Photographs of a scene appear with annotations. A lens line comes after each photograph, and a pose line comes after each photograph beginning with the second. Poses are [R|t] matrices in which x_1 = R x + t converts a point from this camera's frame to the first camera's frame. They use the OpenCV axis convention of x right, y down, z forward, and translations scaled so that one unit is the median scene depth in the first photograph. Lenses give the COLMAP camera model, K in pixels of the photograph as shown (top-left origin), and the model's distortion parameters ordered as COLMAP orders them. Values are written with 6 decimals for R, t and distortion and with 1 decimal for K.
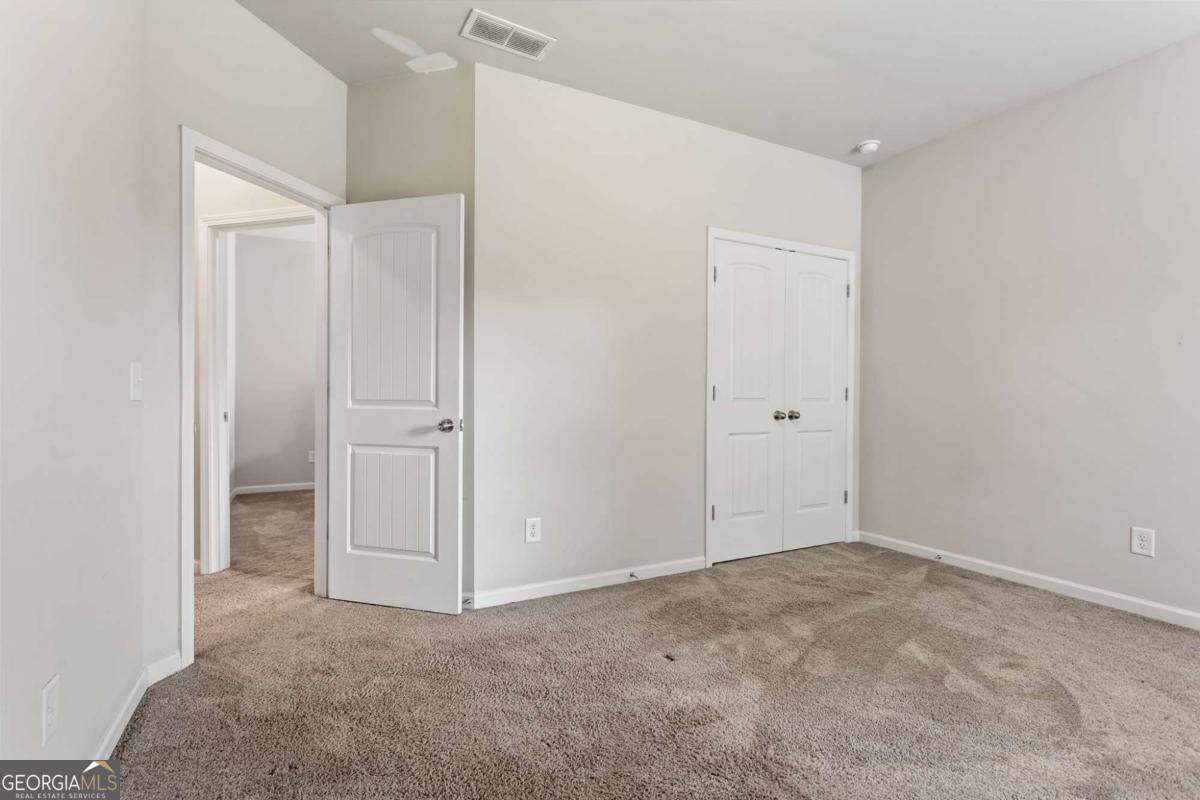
lens RADIAL K [[578.3, 0, 601.7], [0, 578.3, 395.5], [0, 0, 1]] dist [-0.045842, 0.028540]
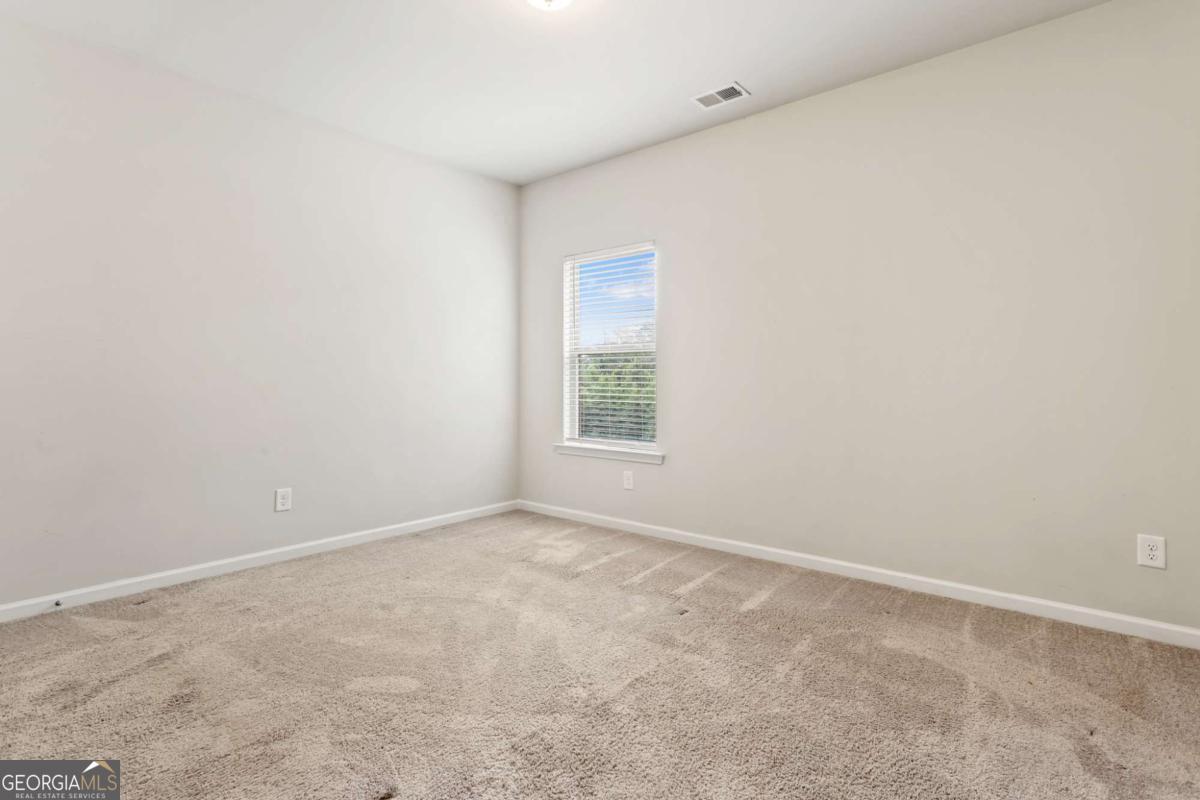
lens RADIAL K [[578.3, 0, 601.7], [0, 578.3, 395.5], [0, 0, 1]] dist [-0.045842, 0.028540]
pose [[-0.368802, -0.031508, 0.928974, -0.436956], [0.001923, 0.999397, 0.034660, -0.009421], [-0.929506, 0.014569, -0.368520, 0.802575]]
